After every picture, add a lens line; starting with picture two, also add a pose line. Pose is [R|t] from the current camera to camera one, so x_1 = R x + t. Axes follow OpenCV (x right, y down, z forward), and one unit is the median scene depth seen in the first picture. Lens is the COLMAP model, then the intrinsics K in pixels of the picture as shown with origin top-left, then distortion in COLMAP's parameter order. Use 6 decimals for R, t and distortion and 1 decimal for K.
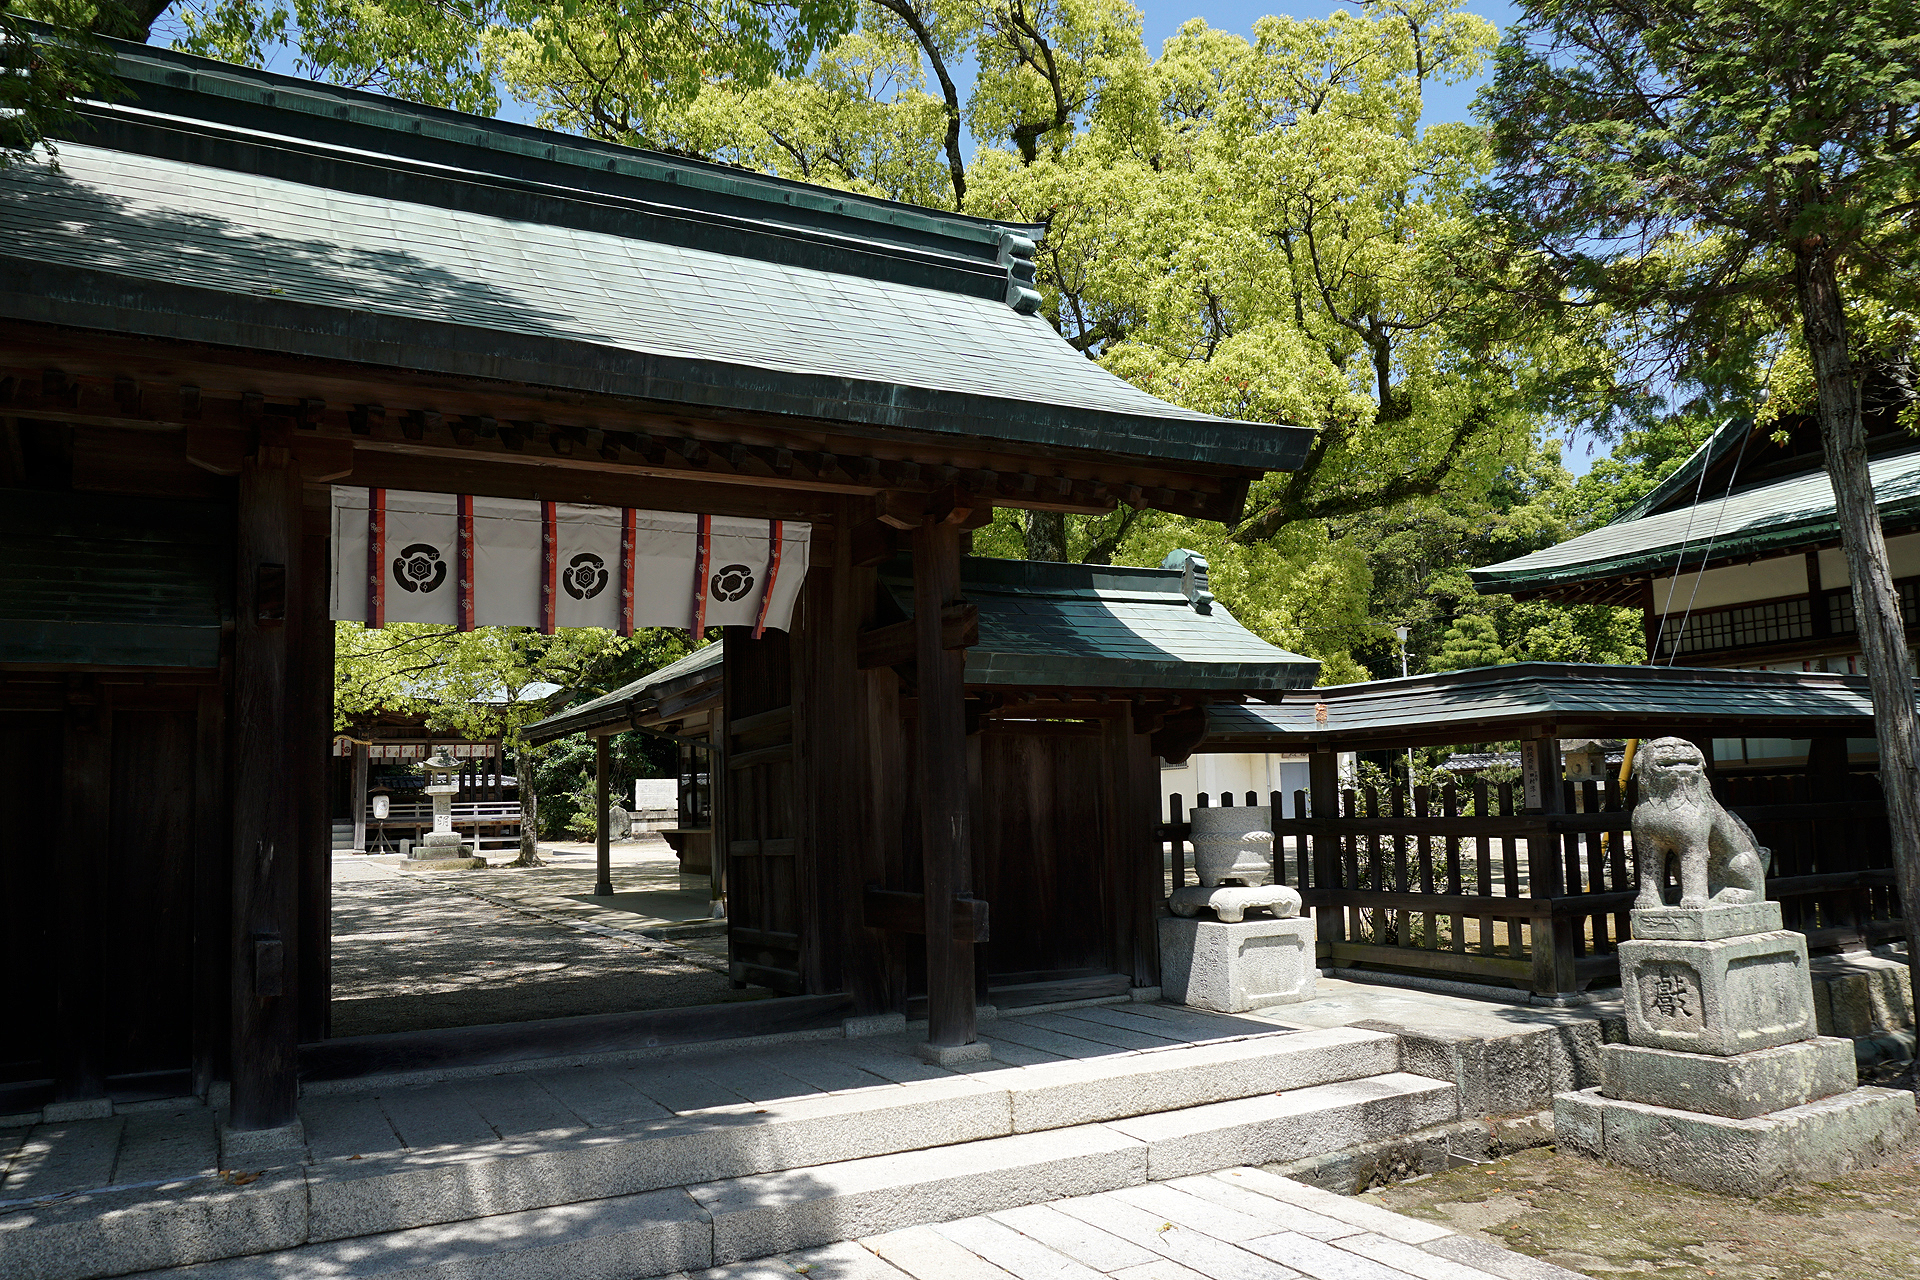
lens RADIAL K [[1341.8, 0, 910.2], [0, 1341.8, 666.0], [0, 0, 1]] dist [-0.037745, -0.000917]
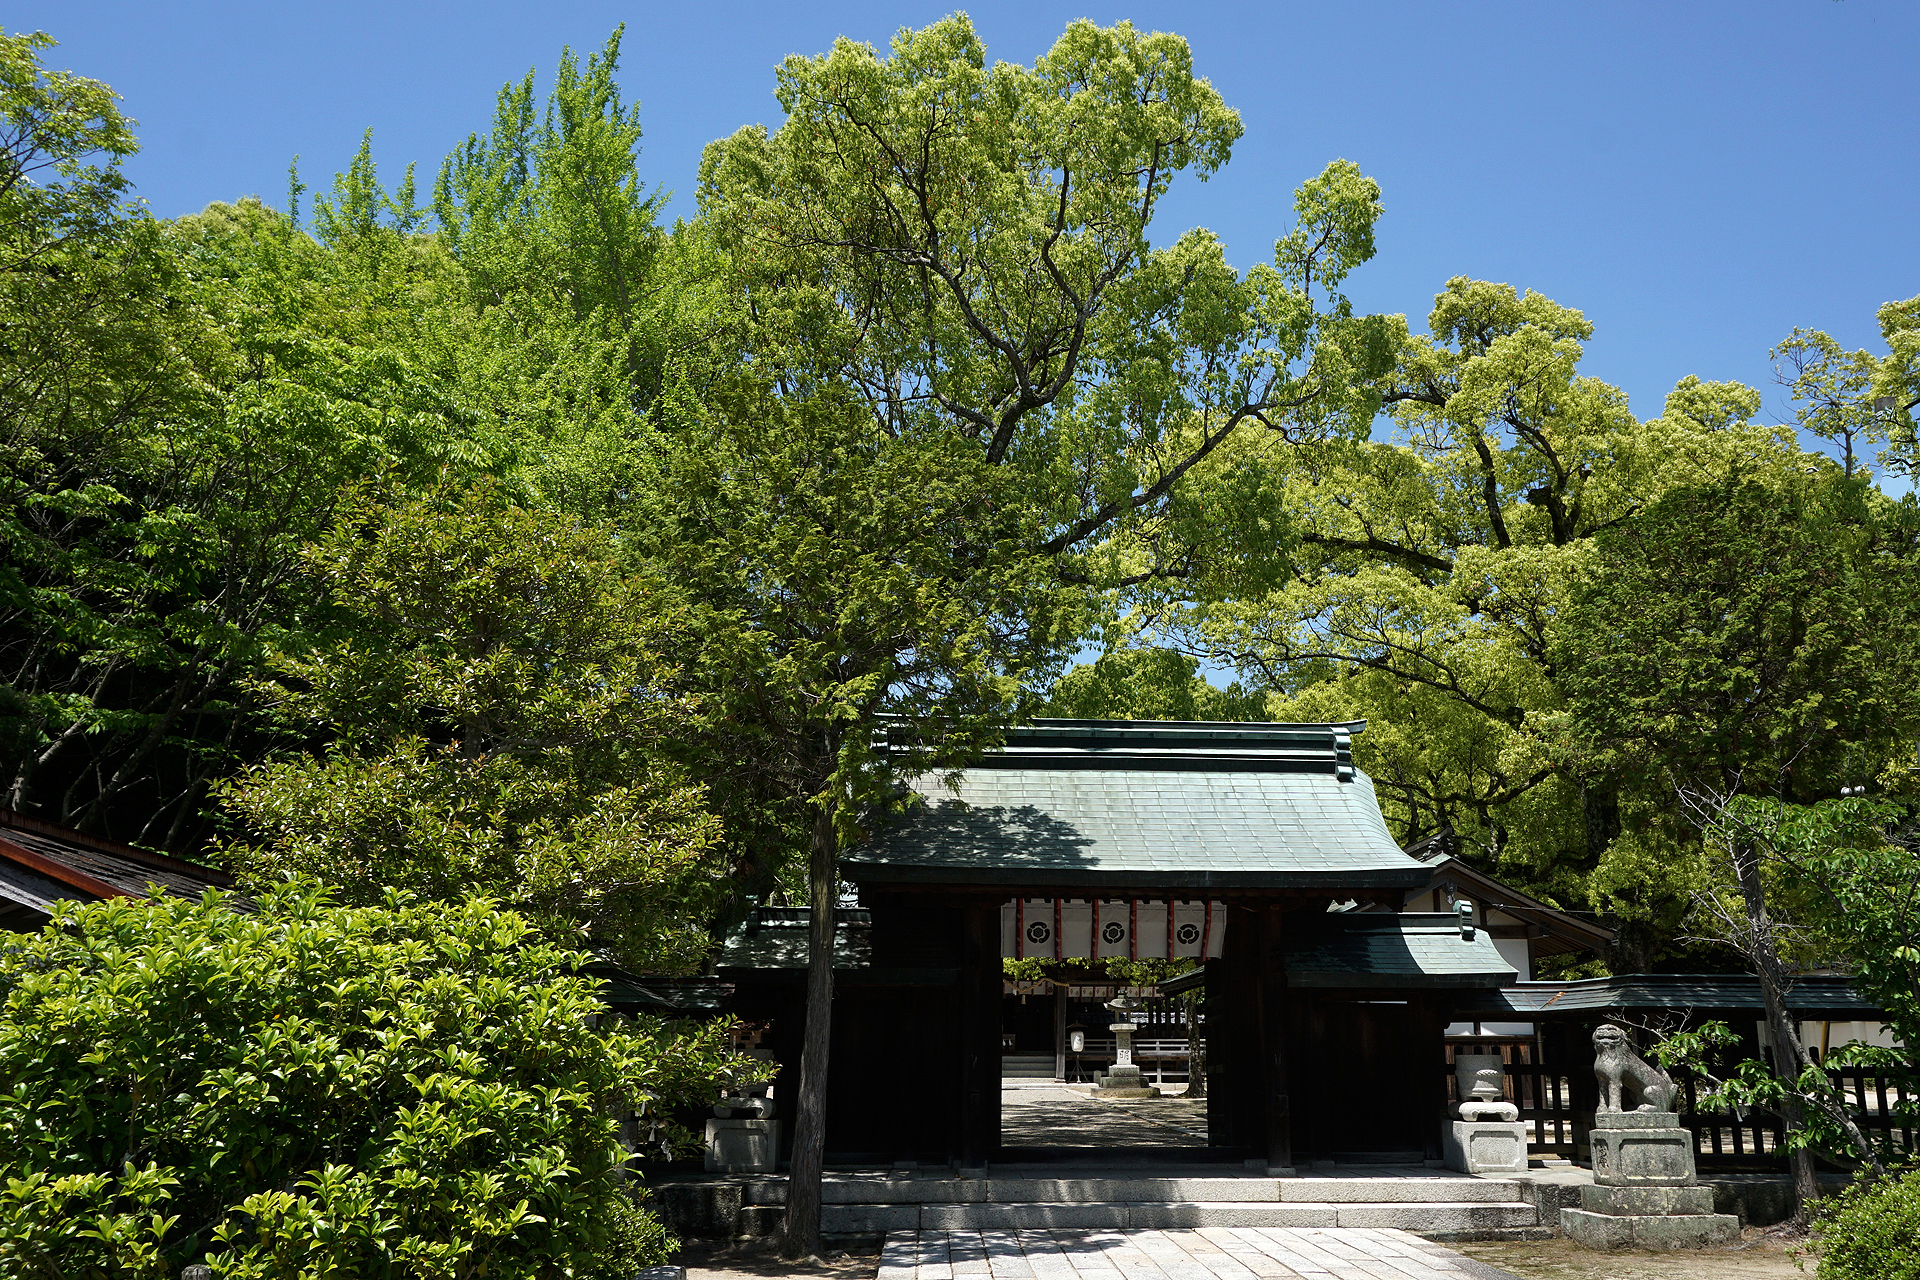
lens RADIAL K [[1521.5, 0, 1054.6], [0, 1521.5, 689.7], [0, 0, 1]] dist [-0.010130, 0.002678]
pose [[0.917297, -0.064011, -0.393025, 0.166733], [0.014090, 0.991595, -0.128613, -0.036771], [0.397954, 0.112438, 0.910489, -0.328937]]
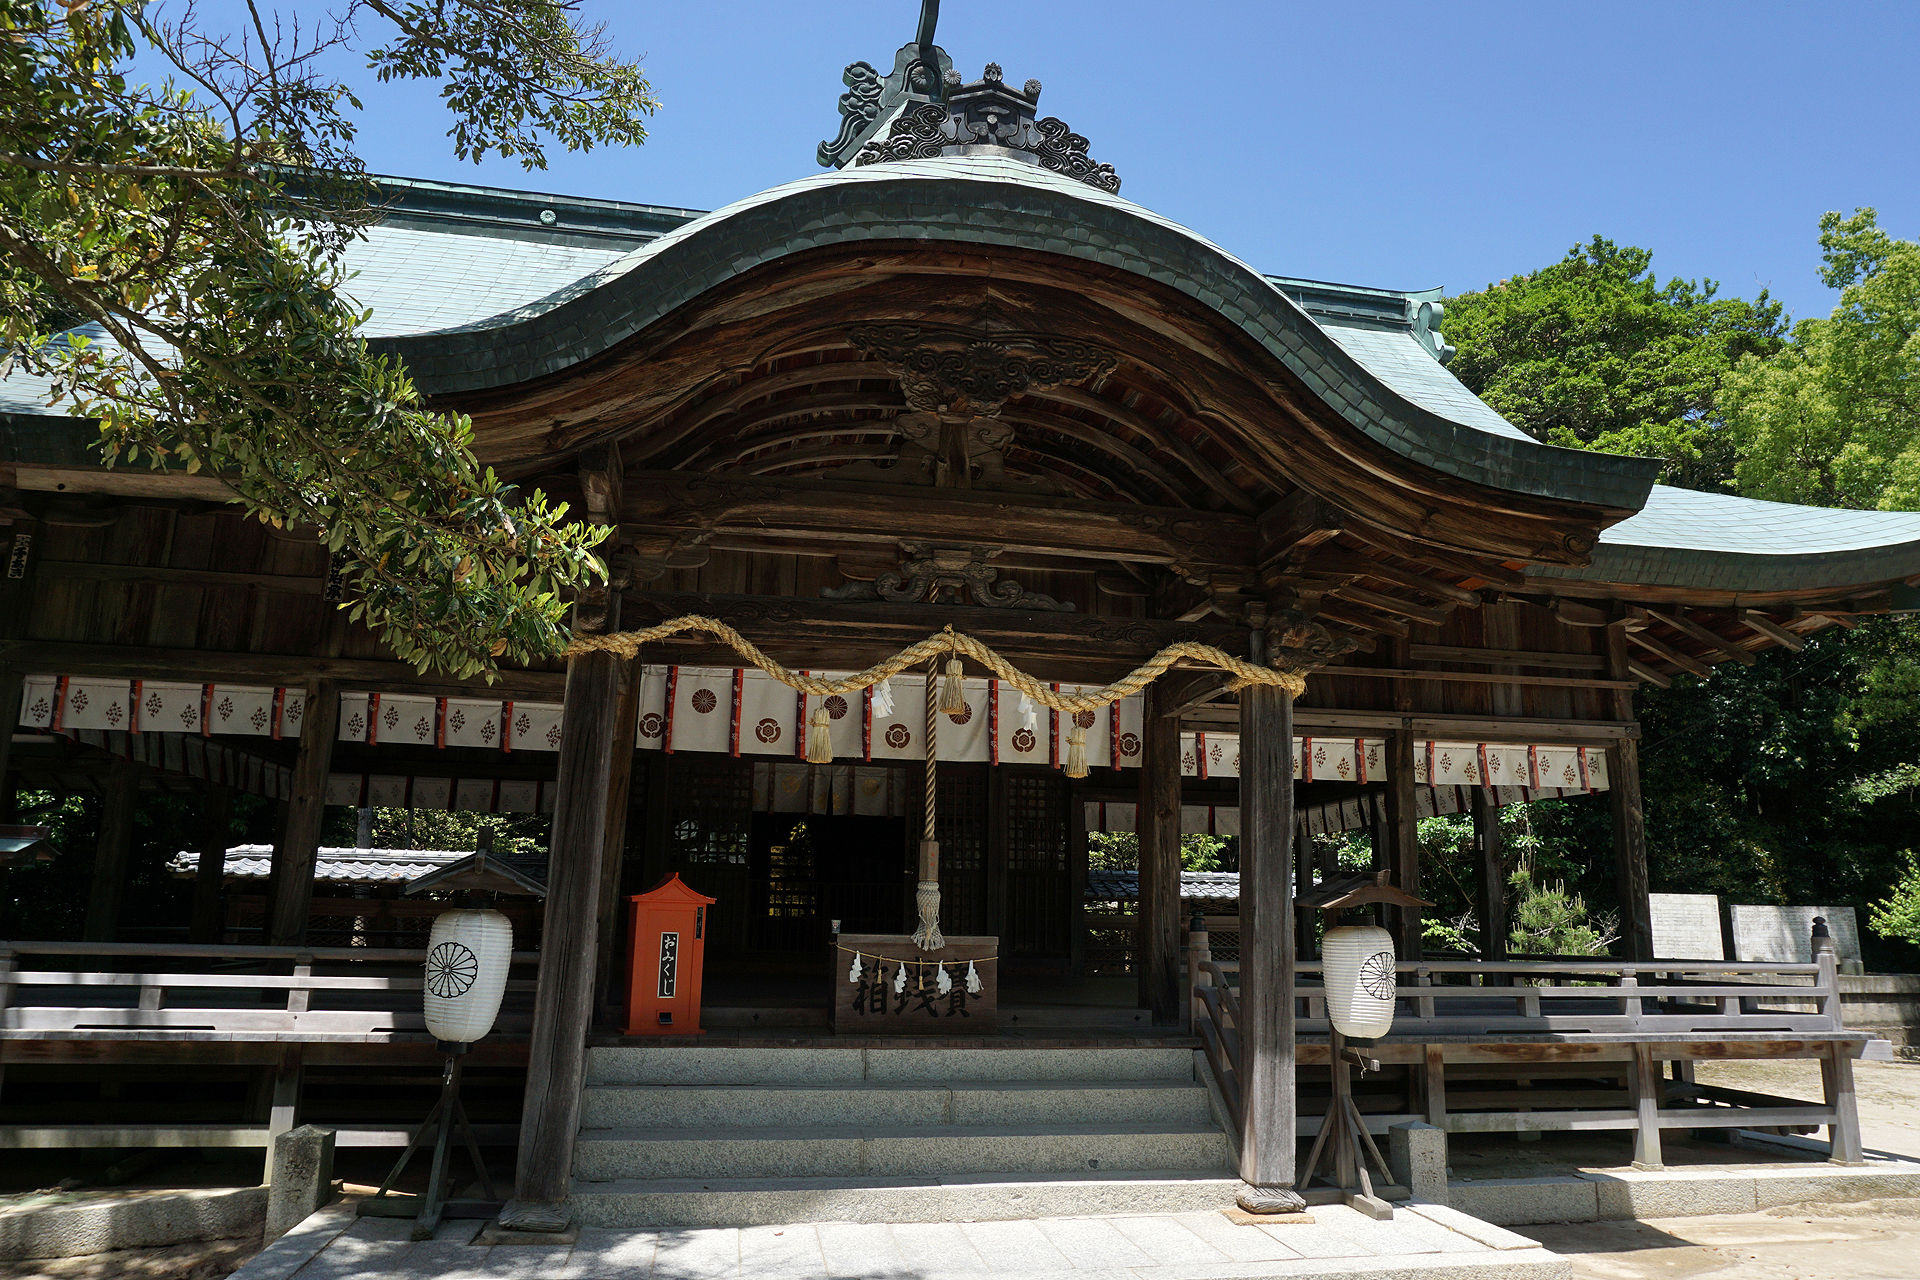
lens RADIAL K [[1321.2, 0, 960.0], [0, 1321.2, 640.0], [0, 0, 1]] dist [-0.029935, -0.001100]
pose [[0.948940, -0.034411, -0.313573, -0.530521], [-0.005678, 0.992009, -0.126042, 0.107778], [0.315404, 0.121387, 0.941162, 1.054901]]
